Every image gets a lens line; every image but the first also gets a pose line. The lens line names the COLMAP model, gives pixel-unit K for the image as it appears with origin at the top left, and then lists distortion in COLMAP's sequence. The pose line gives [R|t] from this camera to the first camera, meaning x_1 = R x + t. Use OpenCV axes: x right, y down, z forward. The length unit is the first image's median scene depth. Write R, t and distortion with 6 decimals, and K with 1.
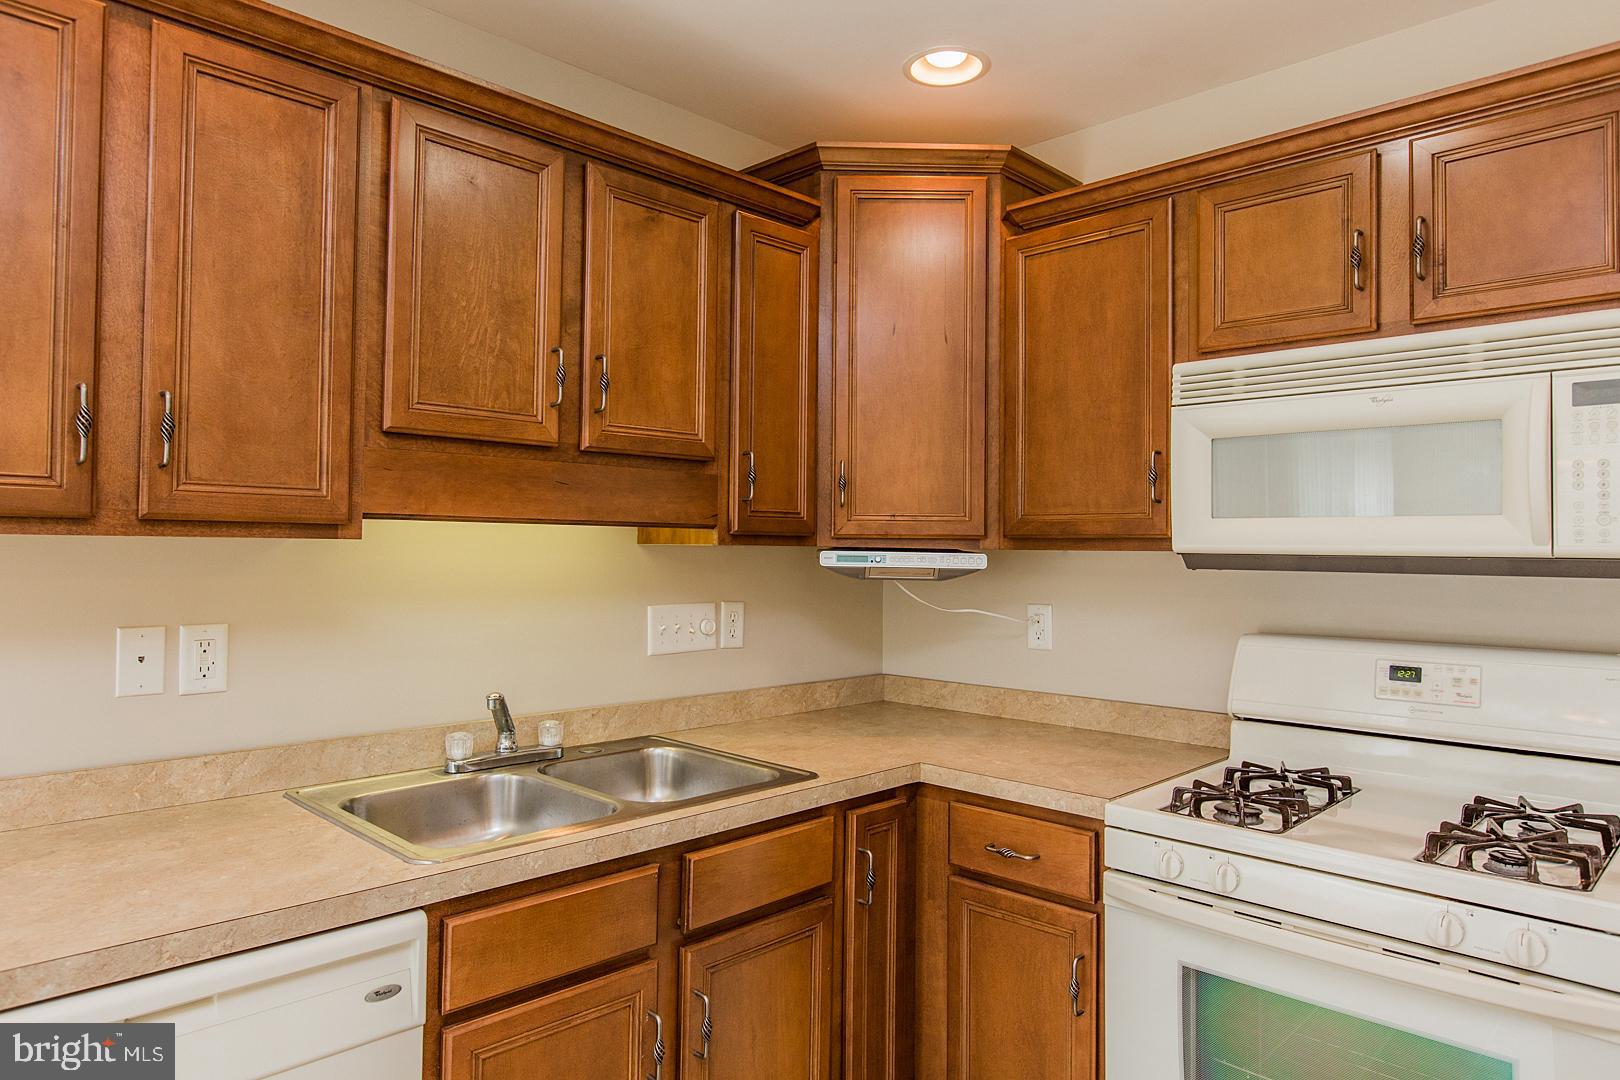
lens RADIAL K [[1017.7, 0, 784.5], [0, 1017.7, 528.7], [0, 0, 1]] dist [0.003095, 0.000512]
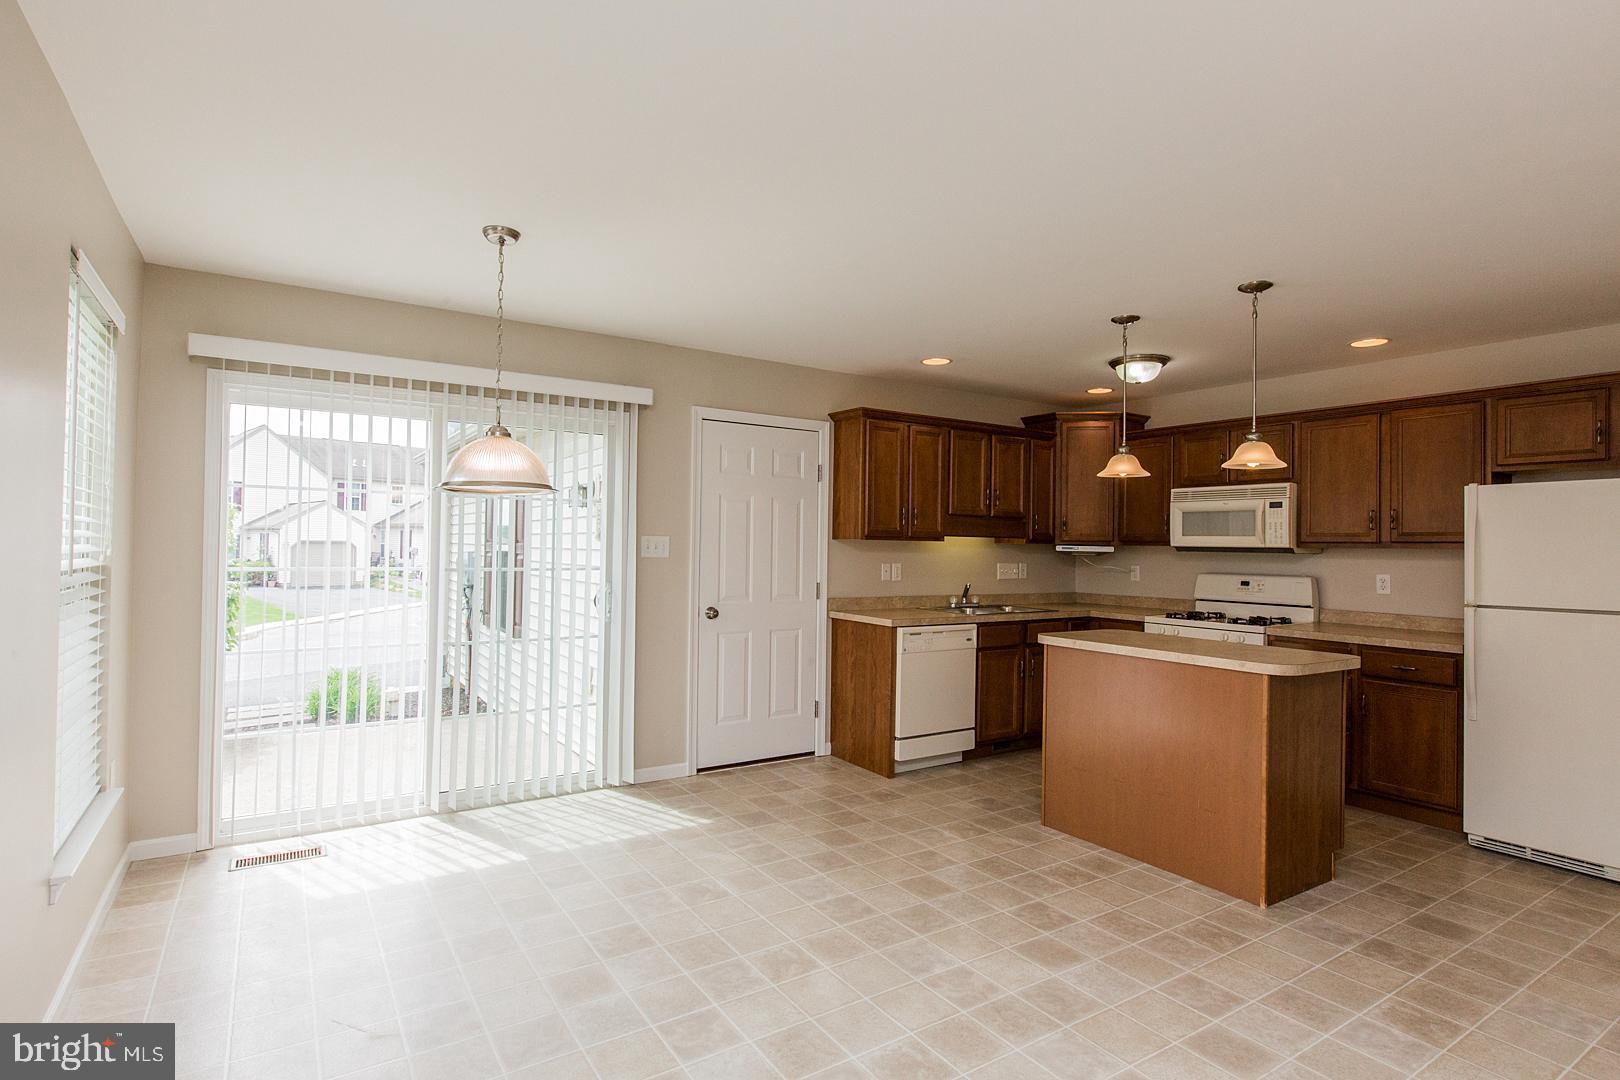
lens RADIAL K [[805.0, 0, 809.2], [0, 805.0, 535.3], [0, 0, 1]] dist [0.000644, -0.001362]
pose [[0.979556, 0.002547, -0.201158, -0.244243], [-0.001479, 0.999984, 0.005463, -0.025287], [0.201168, -0.005054, 0.979544, -1.803104]]
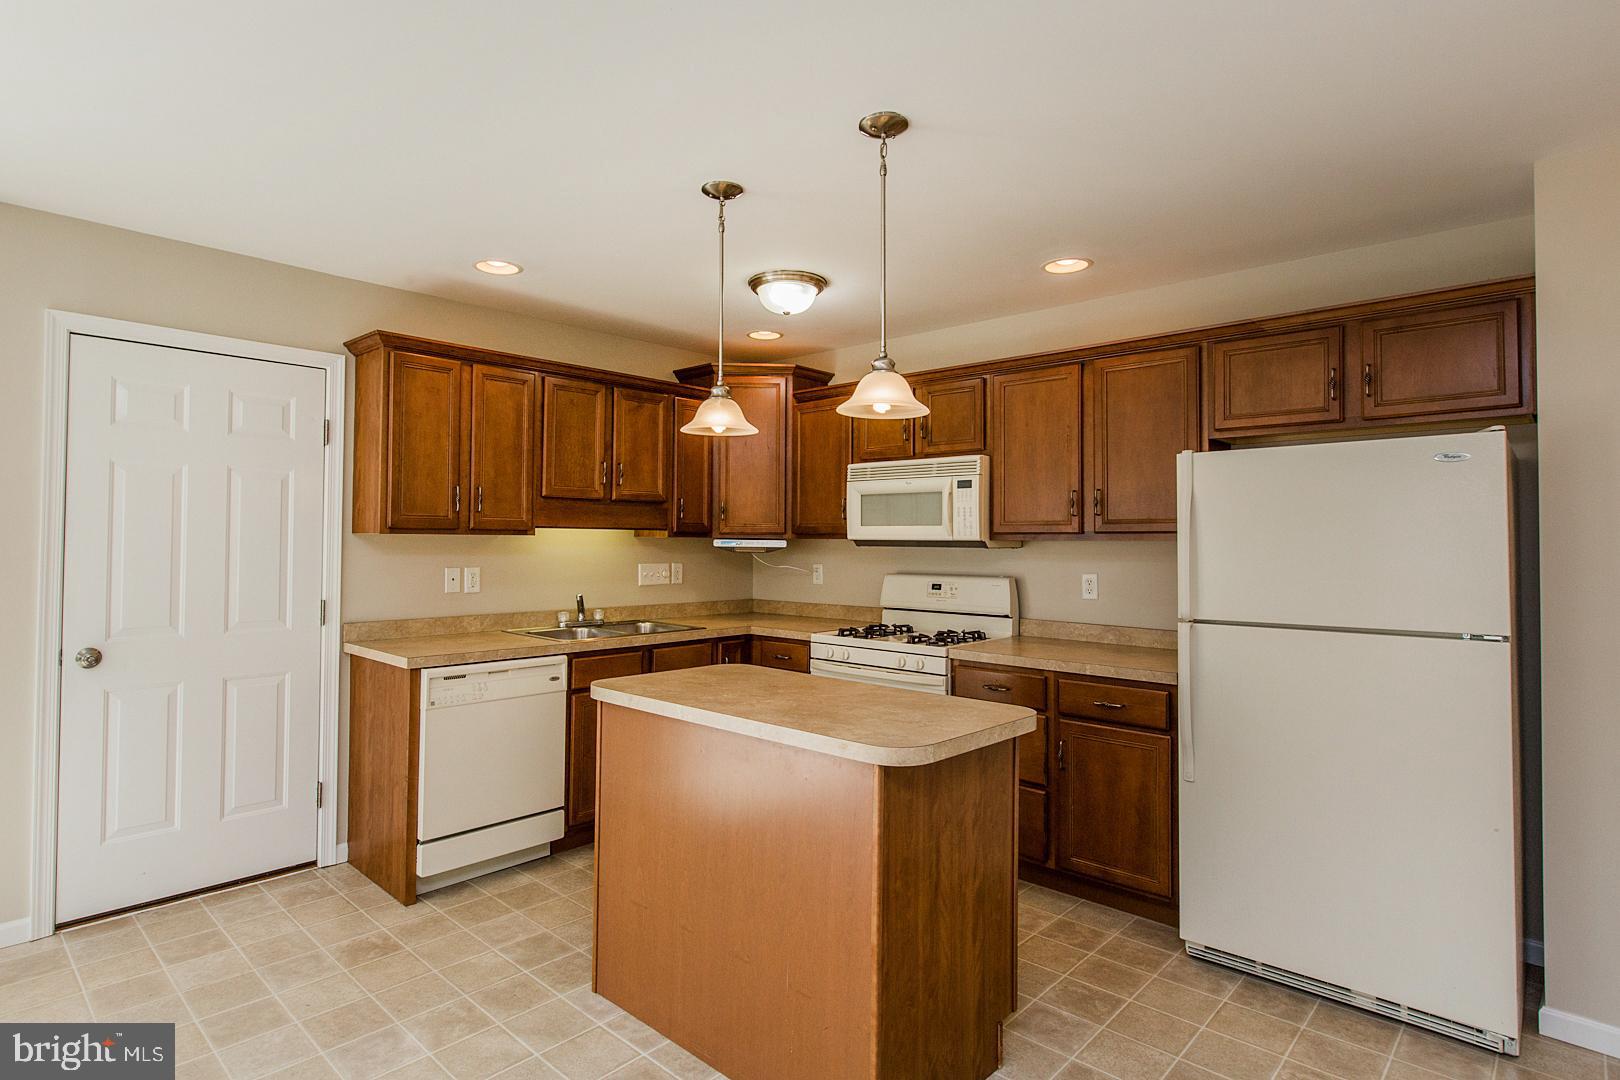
lens RADIAL K [[836.8, 0, 776.7], [0, 836.8, 521.9], [0, 0, 1]] dist [-0.000446, -0.000387]
pose [[0.999653, -0.002334, 0.026235, 0.152056], [0.002377, 0.999996, -0.001593, -0.017811], [-0.026231, 0.001655, 0.999655, -1.069051]]
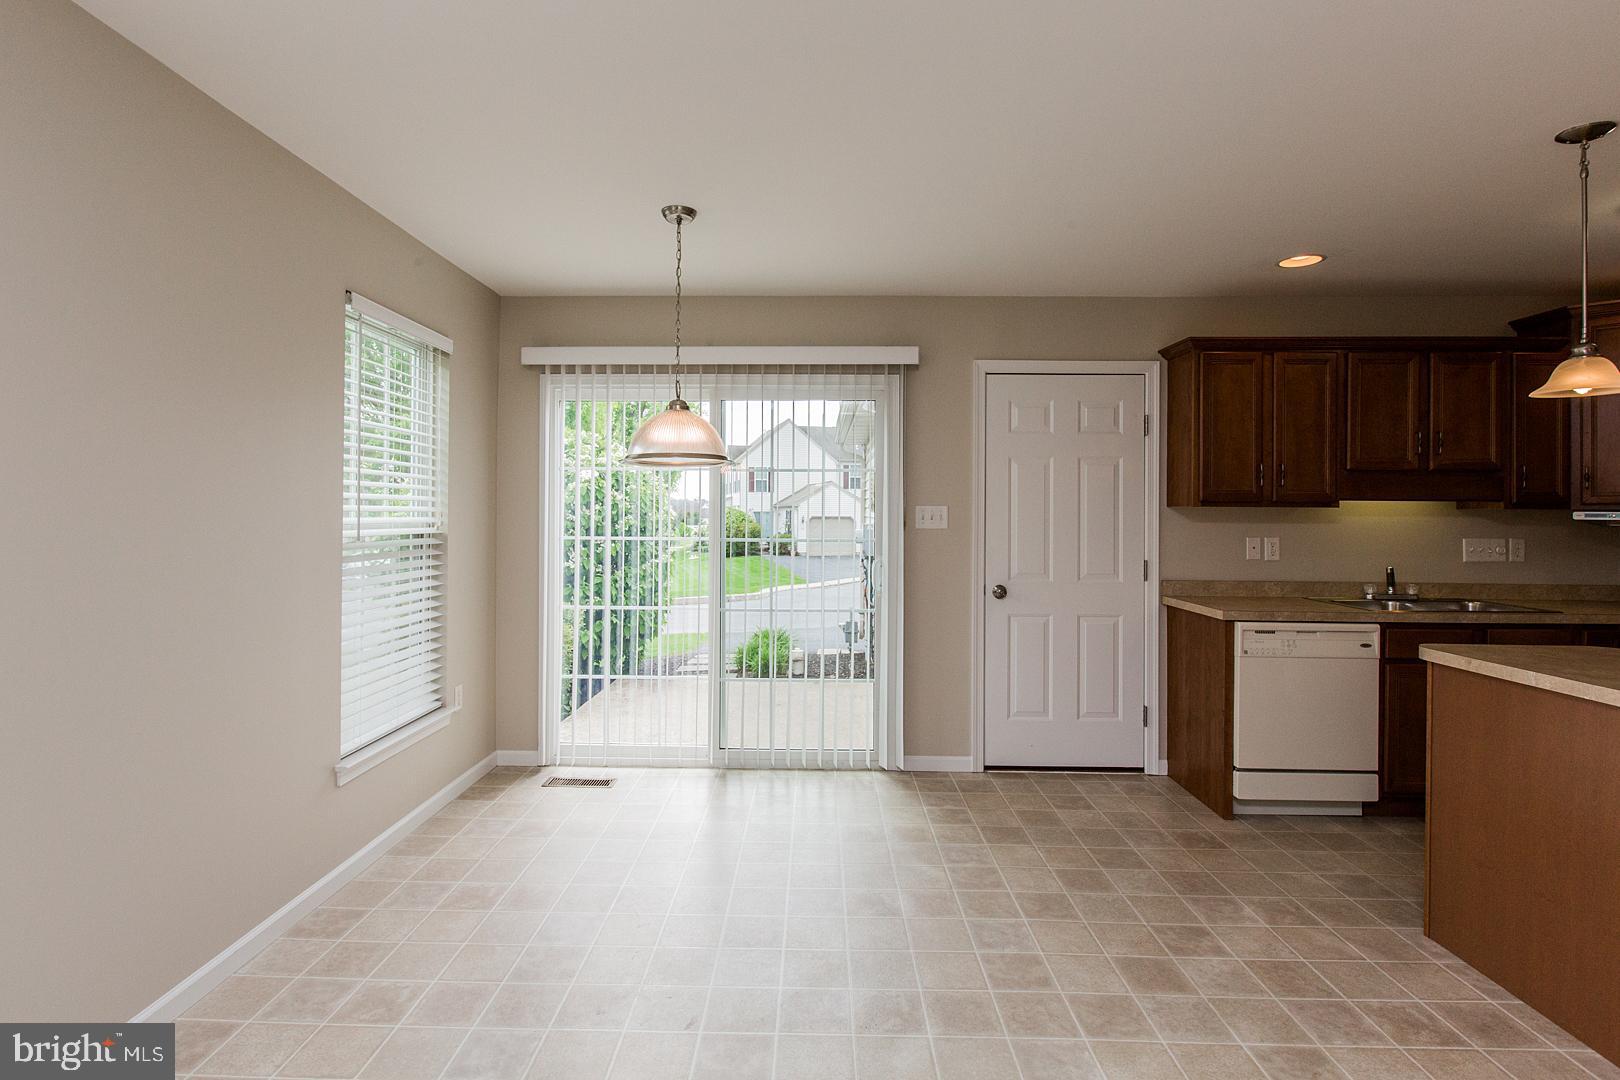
lens RADIAL K [[819.2, 0, 805.6], [0, 819.2, 509.0], [0, 0, 1]] dist [0.001266, -0.001448]
pose [[0.698325, -0.009745, -0.715715, 0.157651], [0.015253, 0.999883, 0.001268, -0.009861], [0.715619, -0.011802, 0.698391, -1.402325]]
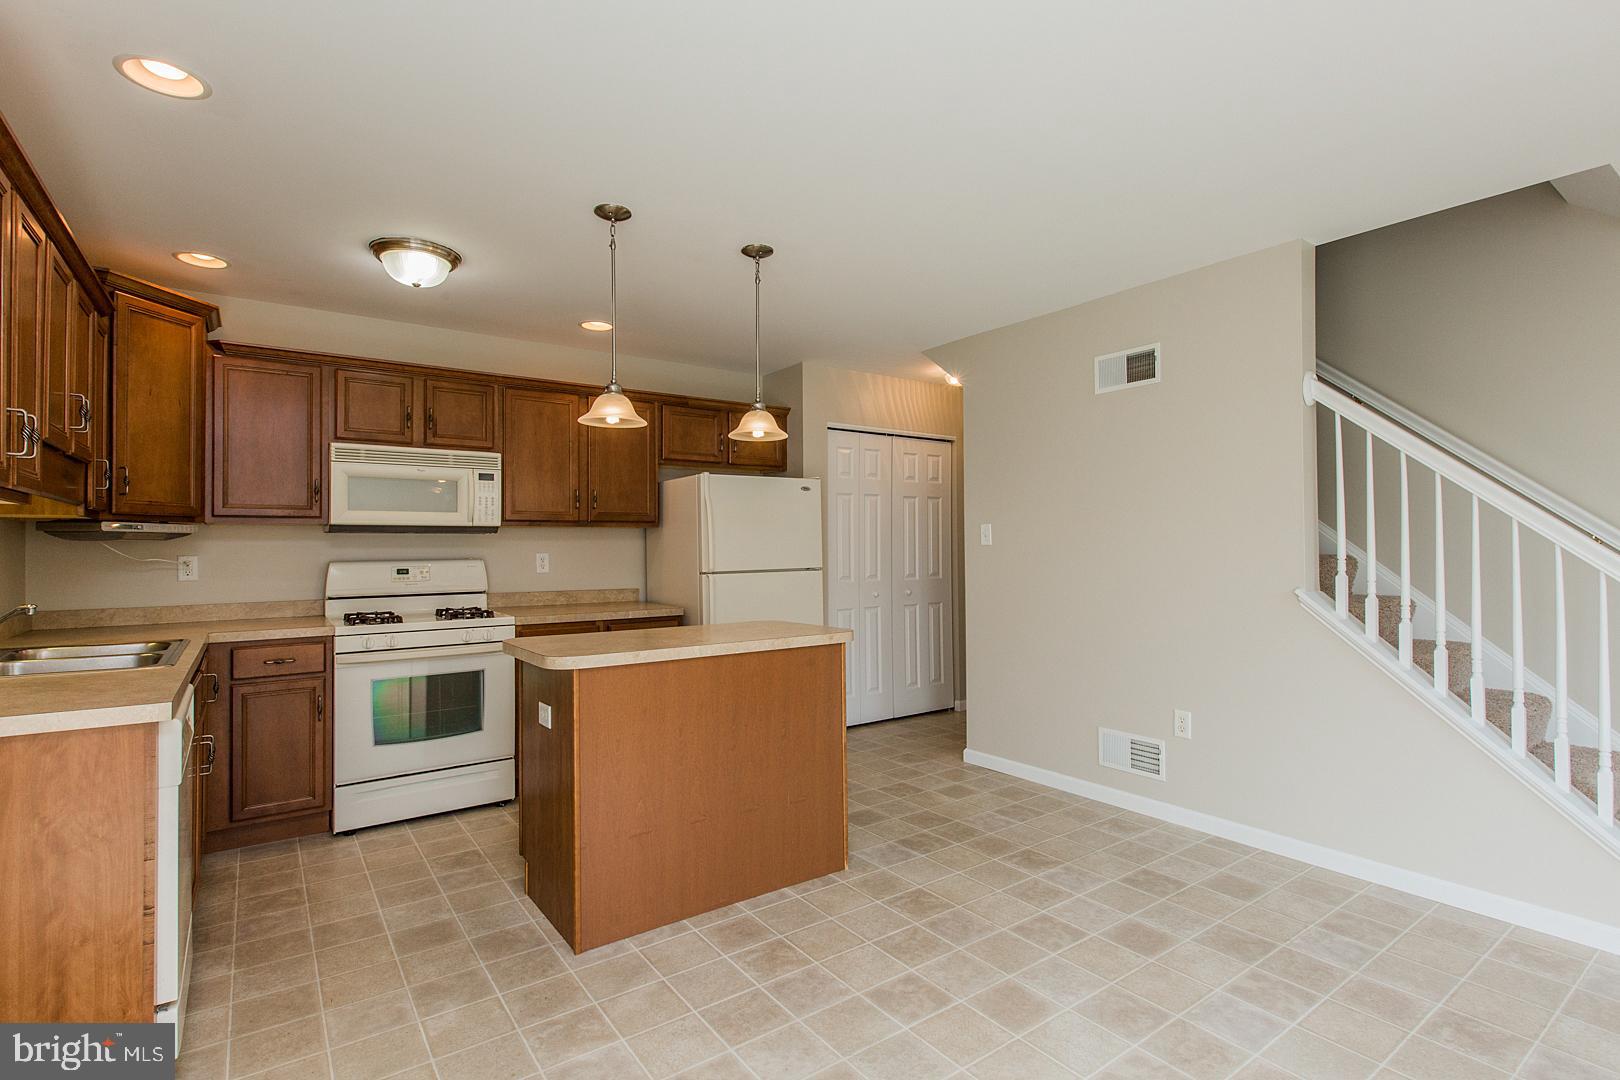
lens RADIAL K [[771.1, 0, 810.7], [0, 771.1, 535.4], [0, 0, 1]] dist [0.002276, -0.000197]
pose [[0.162754, 0.003568, 0.986660, -1.172254], [-0.012343, 0.999923, -0.001580, 0.037792], [-0.986589, -0.011921, 0.162785, -0.360416]]
